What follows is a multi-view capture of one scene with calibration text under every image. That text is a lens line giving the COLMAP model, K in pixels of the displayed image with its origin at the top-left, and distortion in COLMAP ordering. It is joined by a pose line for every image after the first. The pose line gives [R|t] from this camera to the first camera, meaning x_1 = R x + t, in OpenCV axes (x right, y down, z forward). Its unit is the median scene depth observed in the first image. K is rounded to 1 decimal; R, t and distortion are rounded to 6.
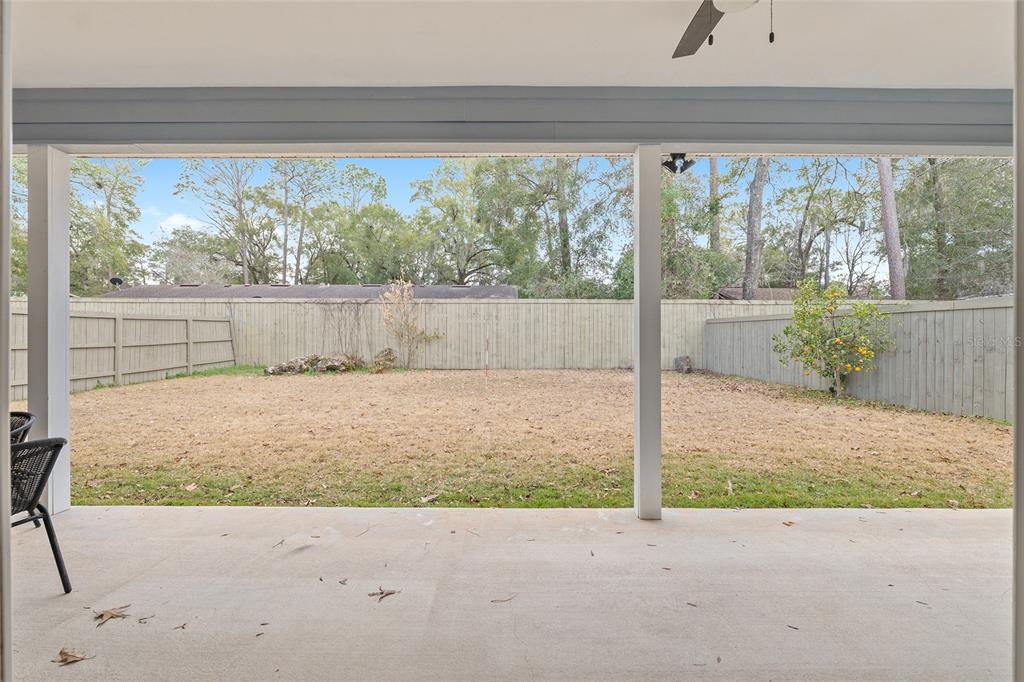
lens RADIAL K [[439.1, 0, 511.9], [0, 439.1, 348.3], [0, 0, 1]] dist [0.000788, -0.000135]
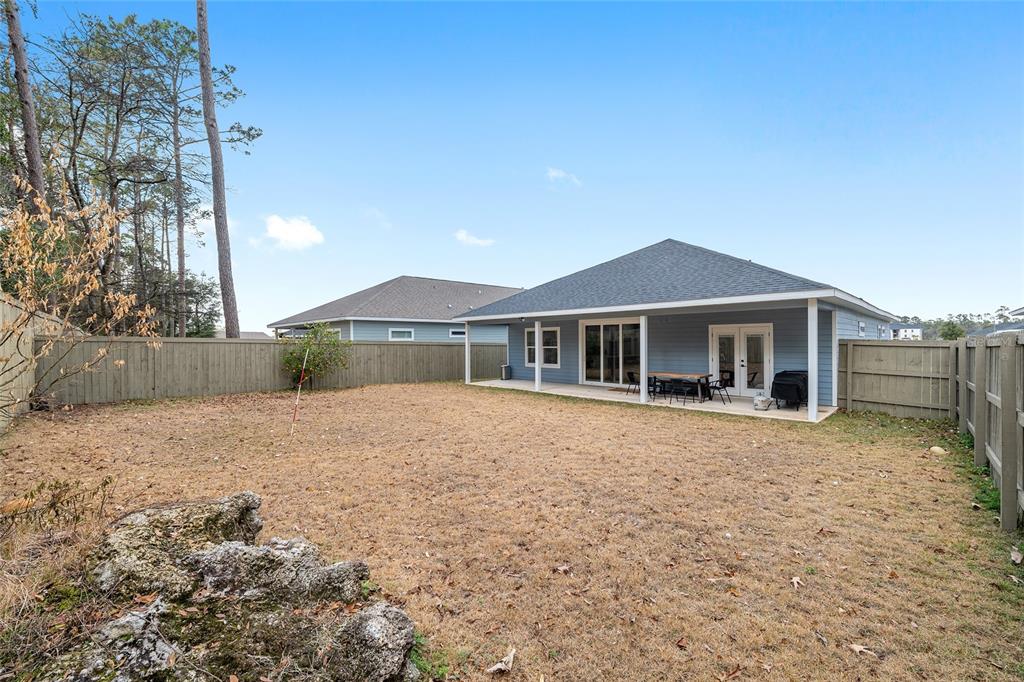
lens RADIAL K [[422.4, 0, 513.7], [0, 422.4, 336.7], [0, 0, 1]] dist [-0.010753, 0.000192]
pose [[-0.709031, 0.009738, 0.705110, -0.602219], [0.014303, 0.999898, 0.000573, -0.053433], [-0.705032, 0.010492, -0.709098, 0.937092]]
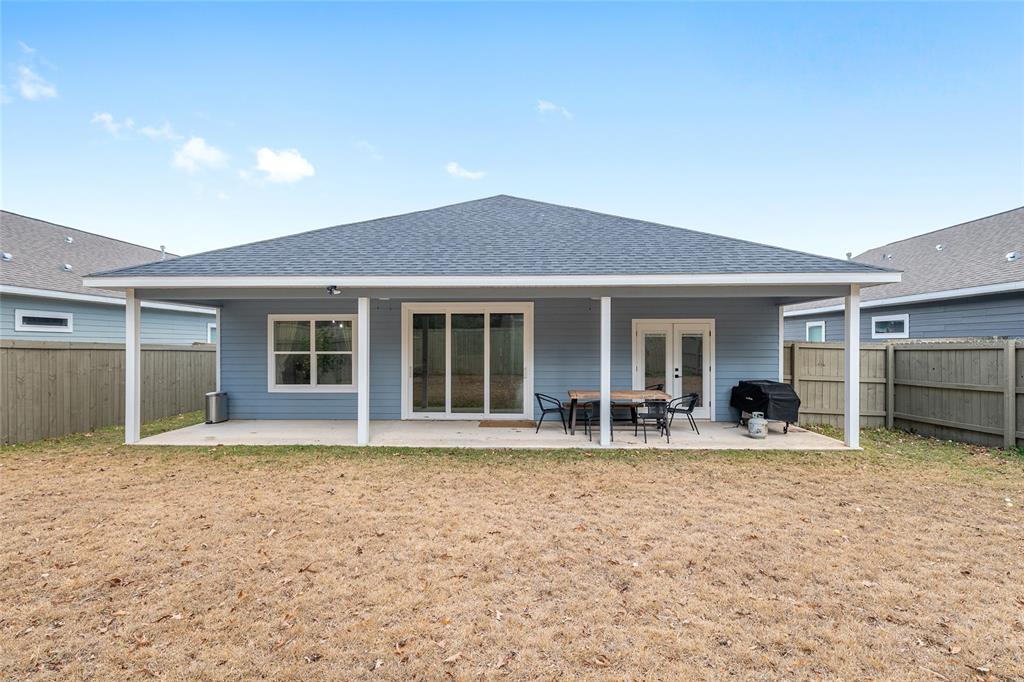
lens RADIAL K [[502.2, 0, 515.6], [0, 502.2, 337.1], [0, 0, 1]] dist [0.008446, 0.000301]
pose [[-0.999785, -0.001788, 0.020645, -0.125005], [-0.001889, 0.999986, -0.004896, -0.041359], [-0.020636, -0.004934, -0.999775, 0.757148]]
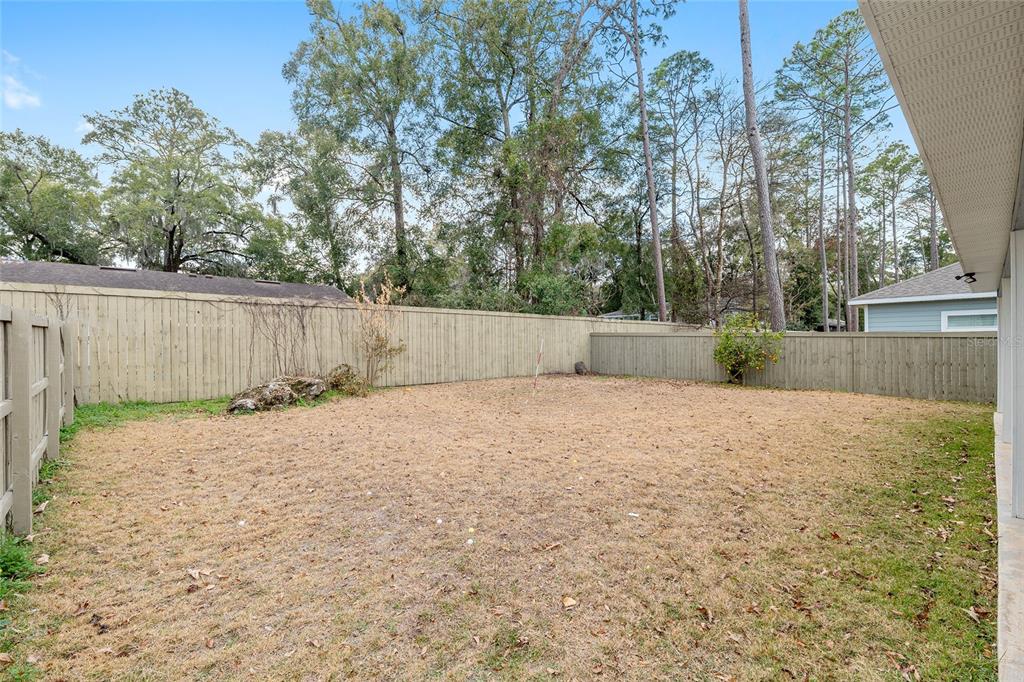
lens RADIAL K [[439.1, 0, 511.9], [0, 439.1, 348.3], [0, 0, 1]] dist [0.000788, -0.000135]
pose [[0.742438, -0.011864, 0.669810, -0.591686], [0.014779, 0.999890, 0.001329, -0.025895], [-0.669752, 0.008913, 0.742531, 0.198837]]
